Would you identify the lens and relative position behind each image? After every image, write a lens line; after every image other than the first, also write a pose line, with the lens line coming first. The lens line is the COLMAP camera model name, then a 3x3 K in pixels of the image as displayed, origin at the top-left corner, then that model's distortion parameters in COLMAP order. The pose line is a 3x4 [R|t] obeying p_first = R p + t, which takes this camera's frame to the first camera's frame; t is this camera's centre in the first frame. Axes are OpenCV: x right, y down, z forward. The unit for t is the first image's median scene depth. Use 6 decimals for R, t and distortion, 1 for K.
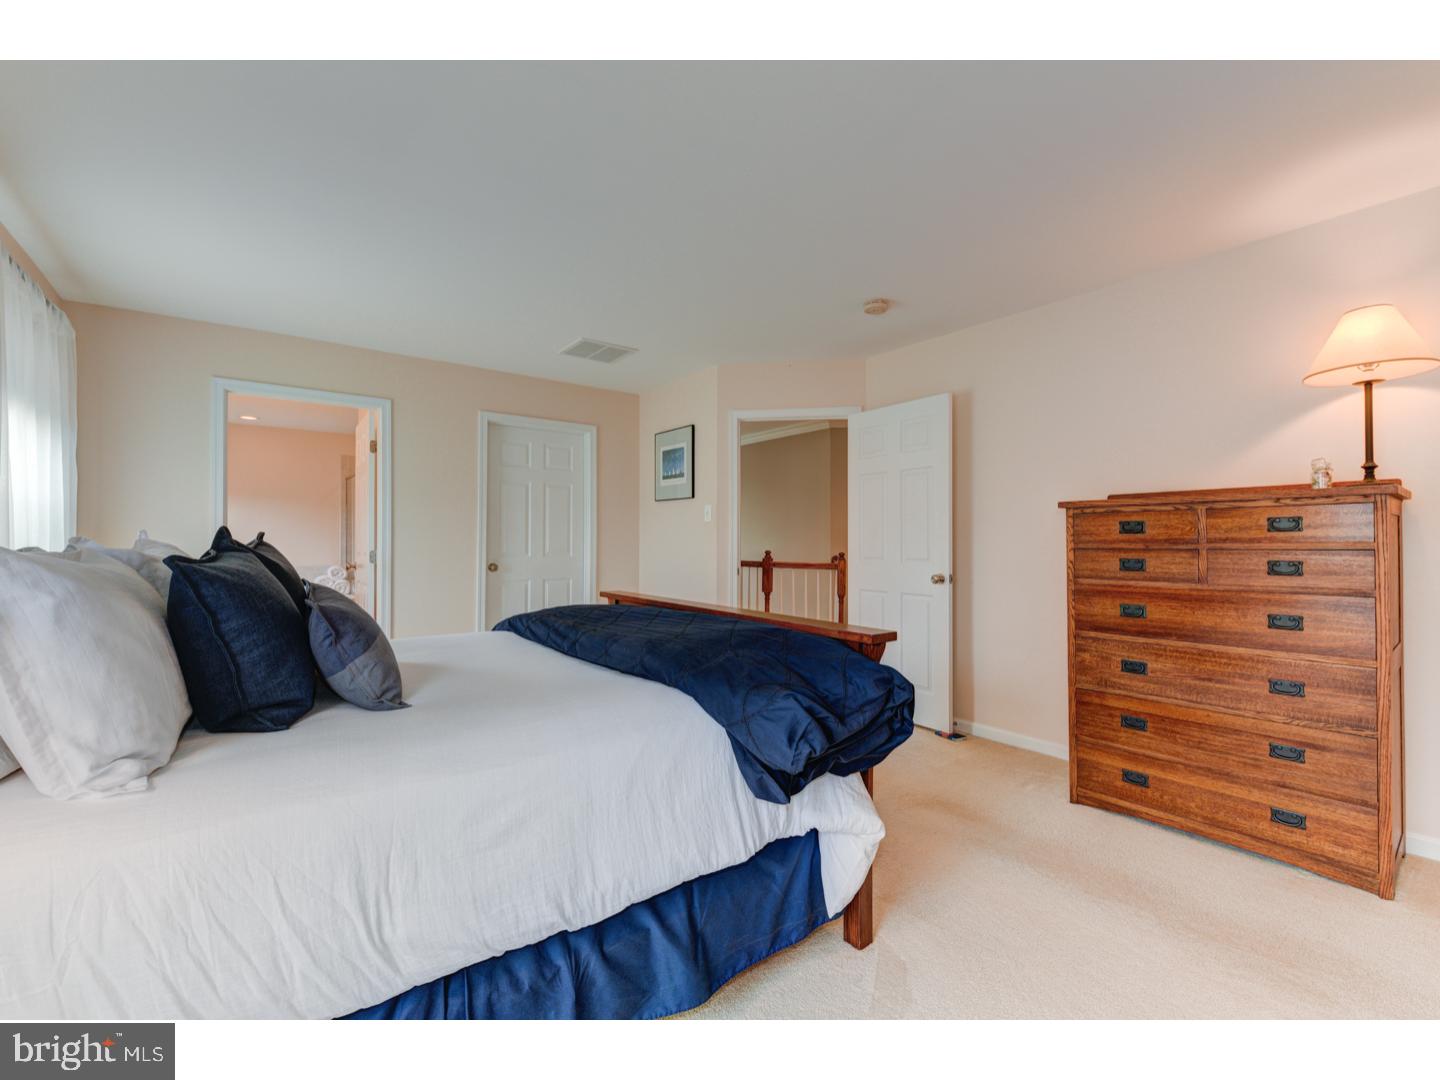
lens RADIAL K [[622.0, 0, 722.7], [0, 622.0, 538.3], [0, 0, 1]] dist [0.005996, -0.001094]
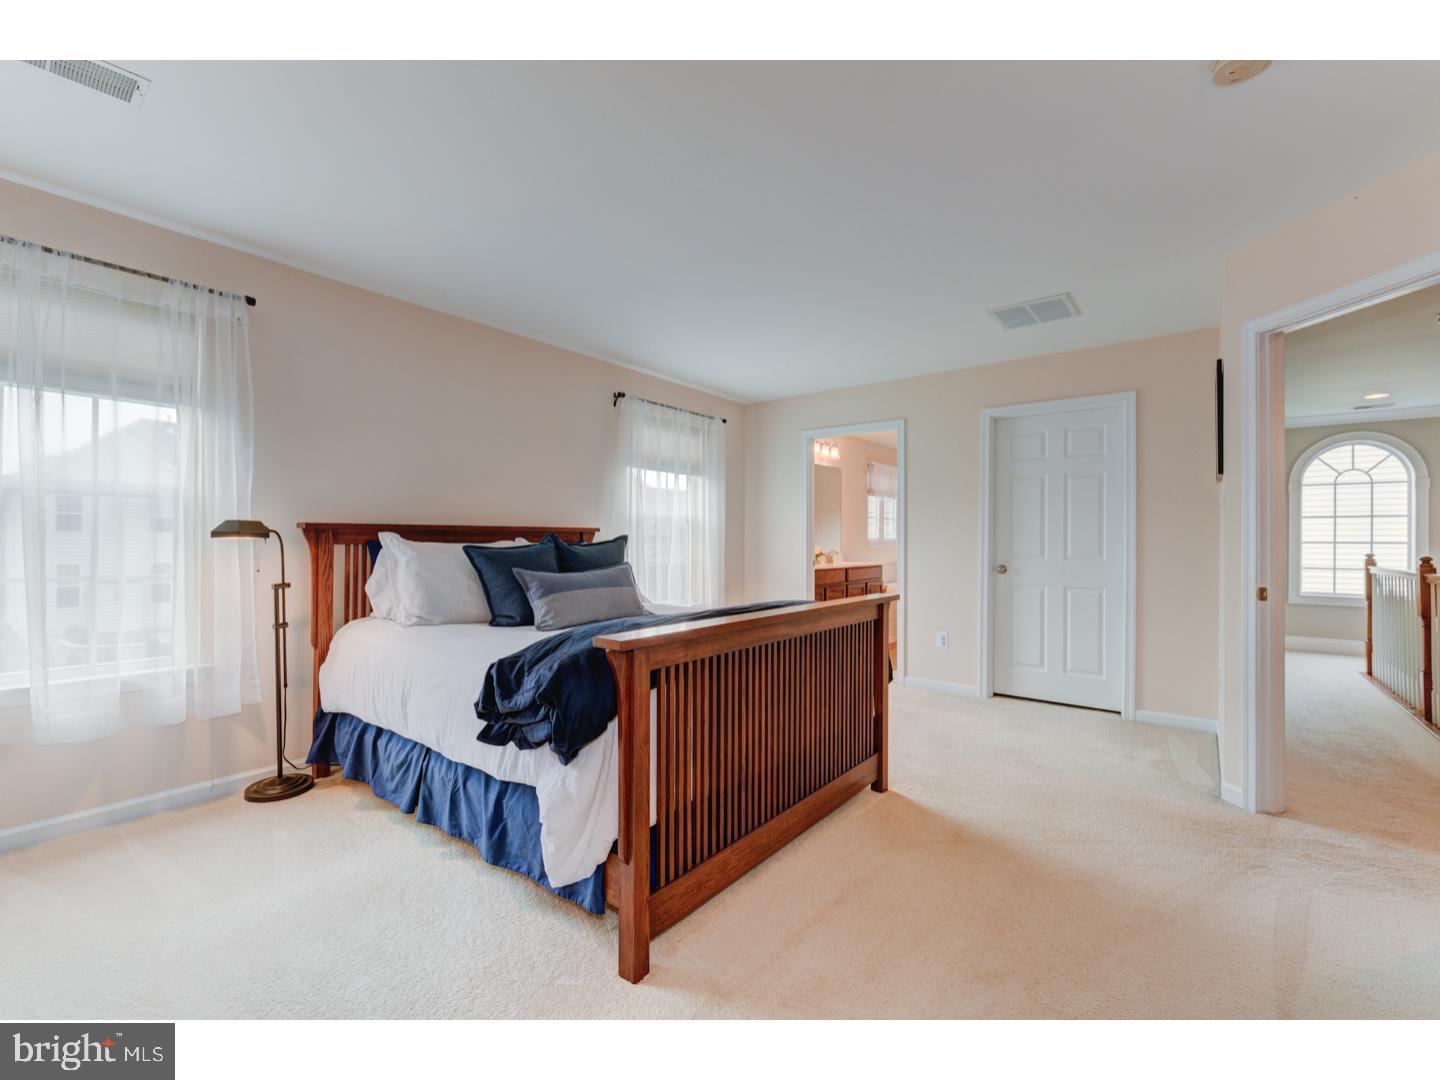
lens RADIAL K [[622.0, 0, 718.7], [0, 622.0, 541.9], [0, 0, 1]] dist [0.005996, -0.001094]
pose [[0.248806, 0.001156, -0.968553, 0.465896], [0.000190, 0.999999, 0.001242, 0.003259], [0.968553, -0.000493, 0.248805, 0.363718]]
